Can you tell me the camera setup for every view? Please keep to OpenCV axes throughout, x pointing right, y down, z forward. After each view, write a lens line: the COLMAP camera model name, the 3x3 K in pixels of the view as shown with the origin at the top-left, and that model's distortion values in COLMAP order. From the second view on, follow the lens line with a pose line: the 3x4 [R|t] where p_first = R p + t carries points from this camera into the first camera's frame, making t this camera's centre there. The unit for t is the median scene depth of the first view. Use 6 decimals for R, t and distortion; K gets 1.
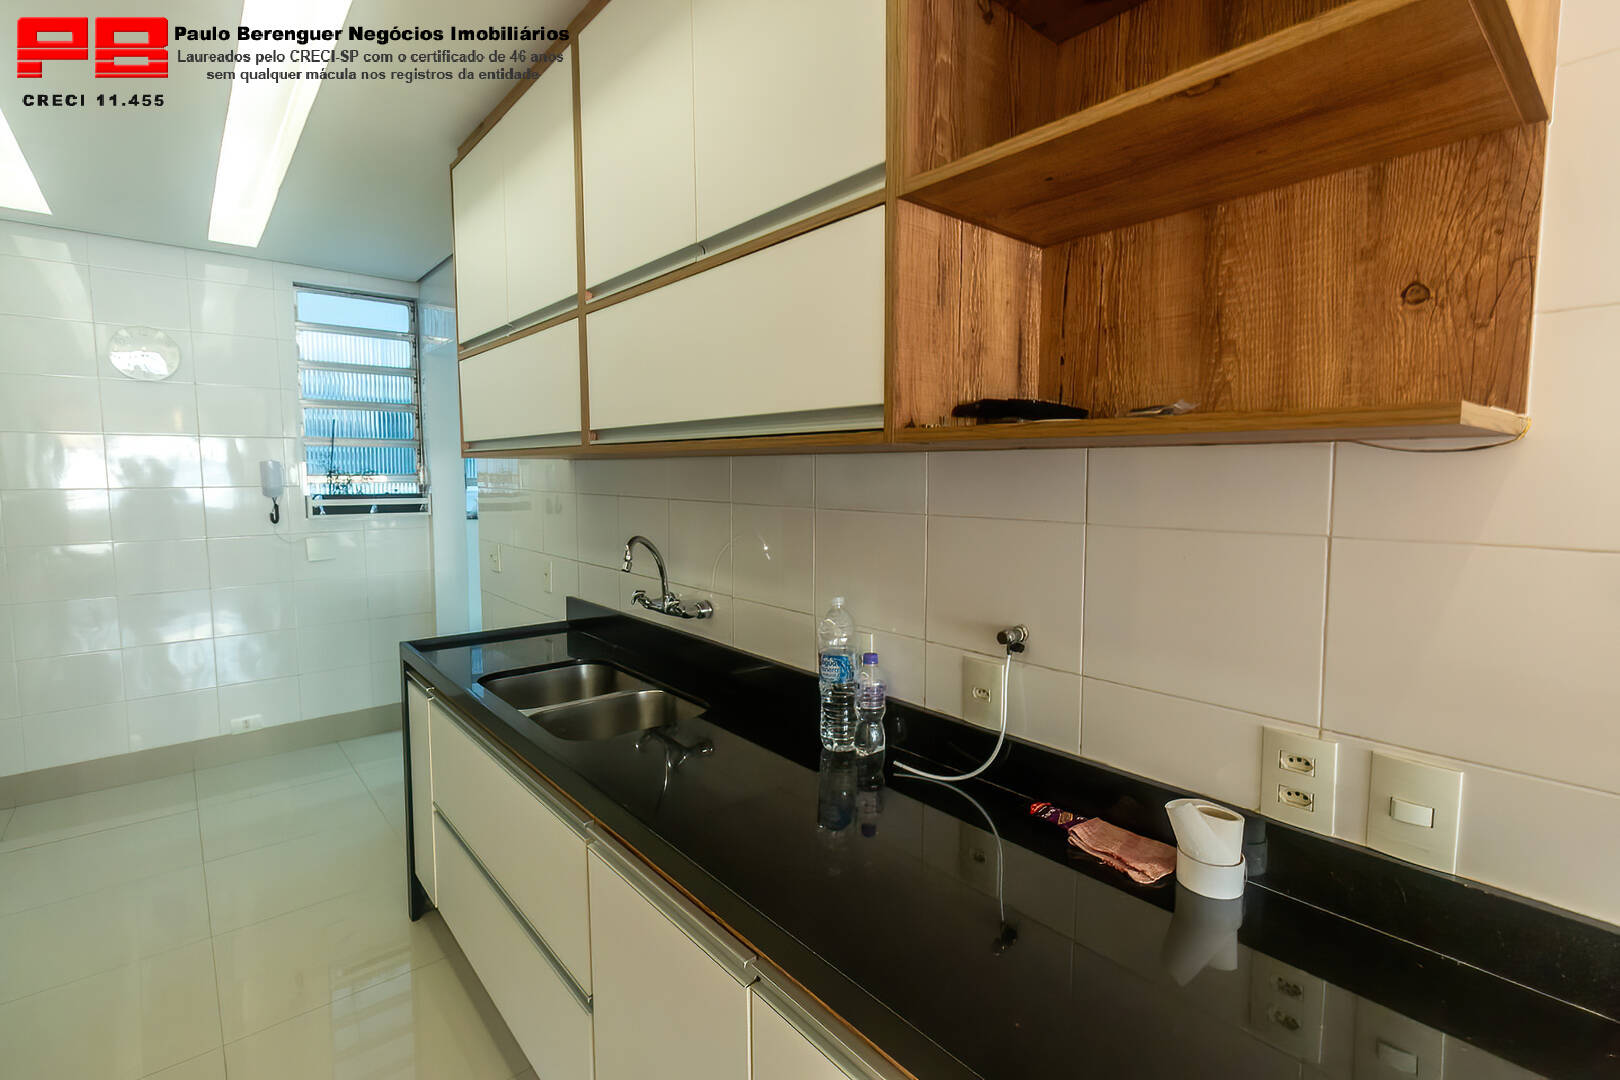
lens RADIAL K [[745.9, 0, 818.0], [0, 745.9, 527.5], [0, 0, 1]] dist [0.003147, 0.000548]
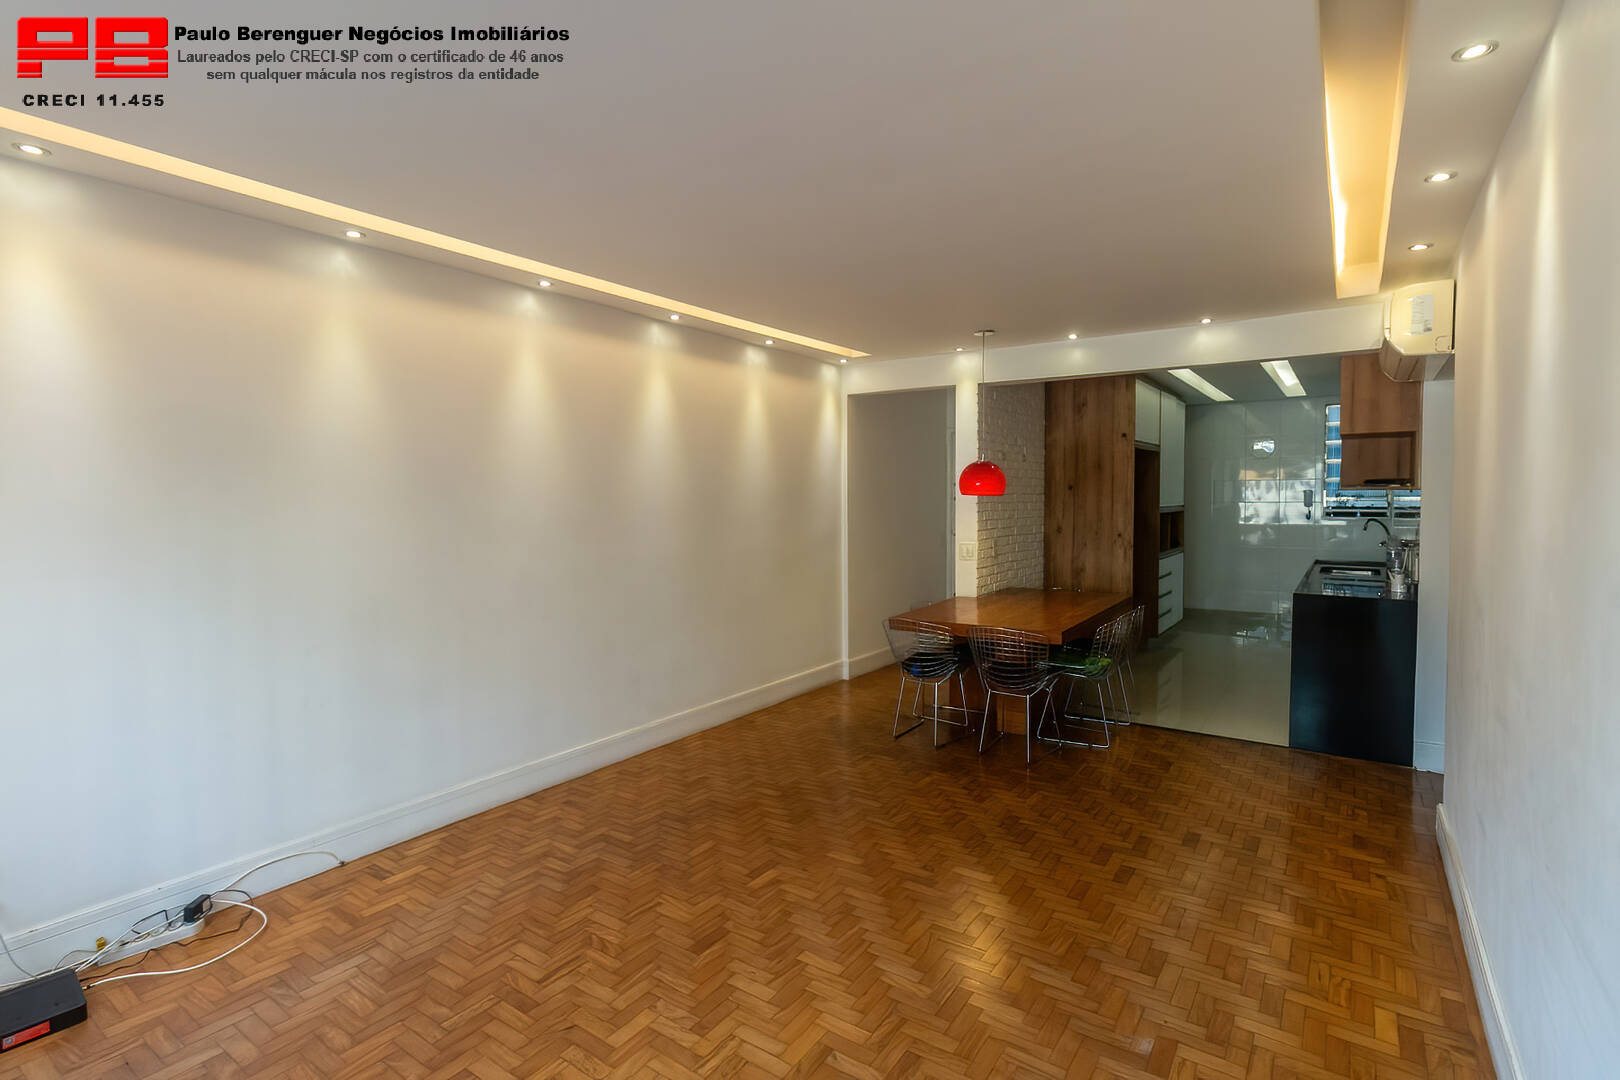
lens RADIAL K [[777.1, 0, 814.3], [0, 777.1, 524.1], [0, 0, 1]] dist [0.001009, 0.000291]
pose [[0.244842, 0.035337, -0.968919, 3.336400], [-0.069245, 0.997421, 0.018879, 0.197453], [0.967087, 0.062470, 0.246657, -2.813041]]
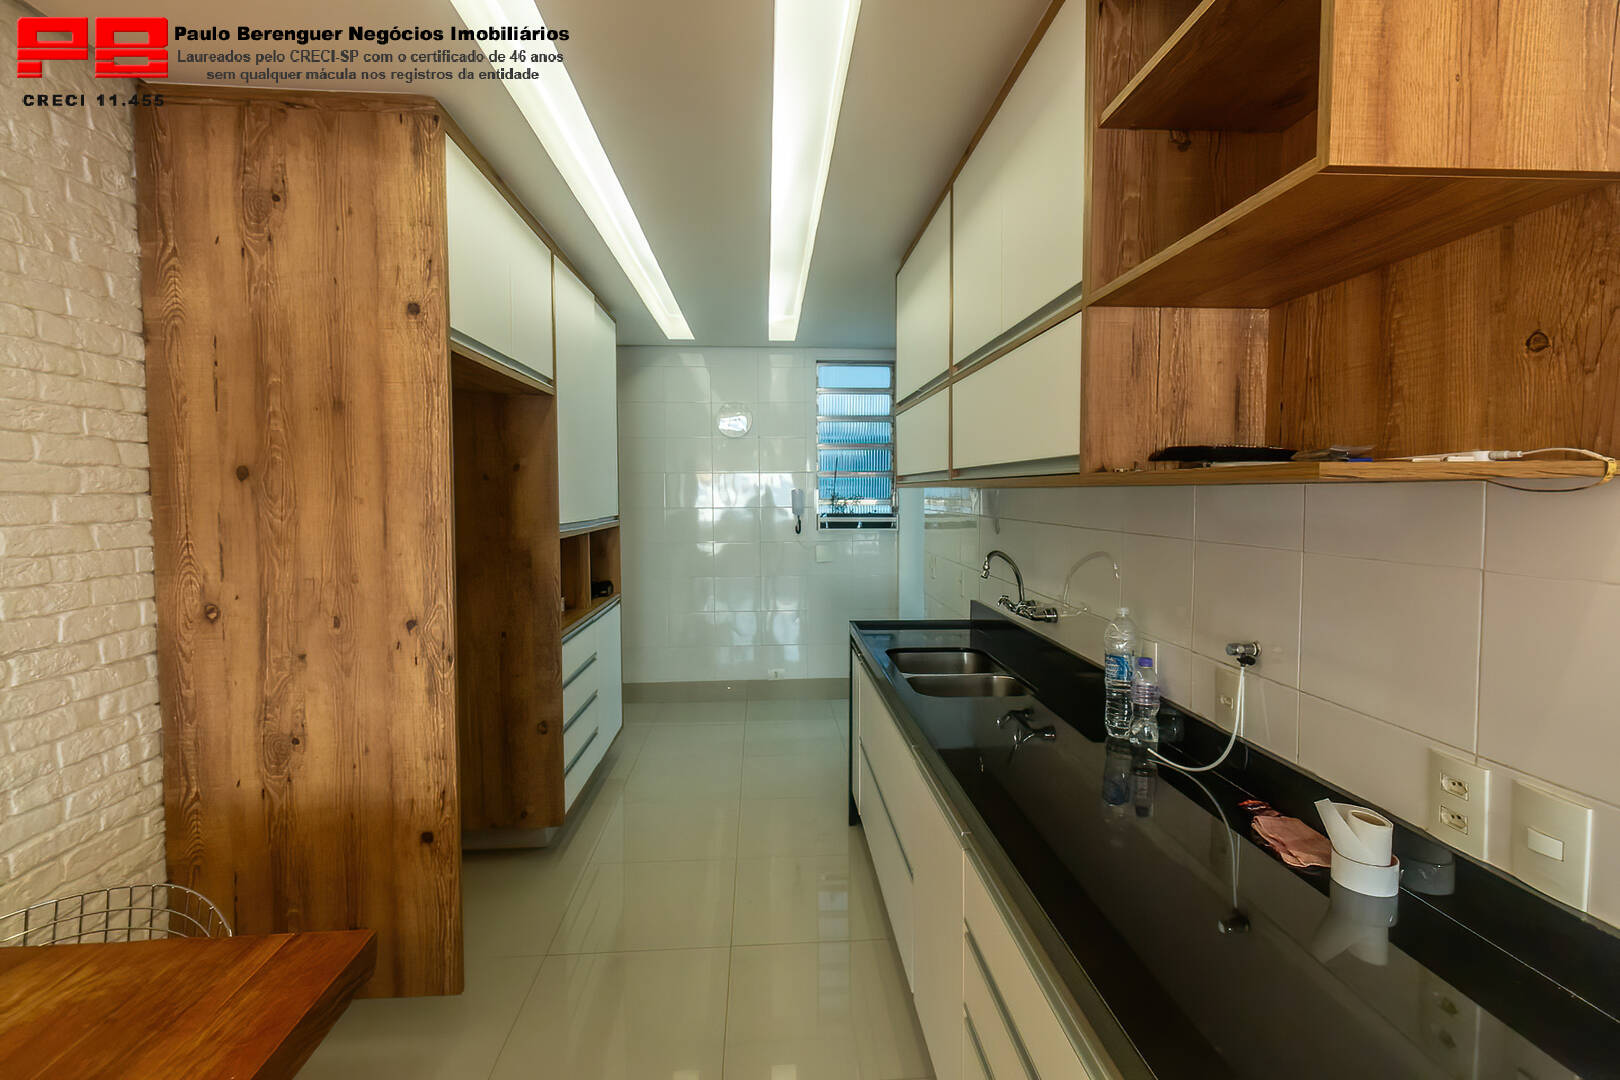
lens RADIAL K [[745.9, 0, 818.0], [0, 745.9, 527.5], [0, 0, 1]] dist [0.003147, 0.000548]
pose [[0.801020, 0.026616, -0.598045, 0.432932], [-0.044050, 0.998923, -0.014543, 0.006294], [0.597014, 0.037993, 0.801330, -0.307125]]
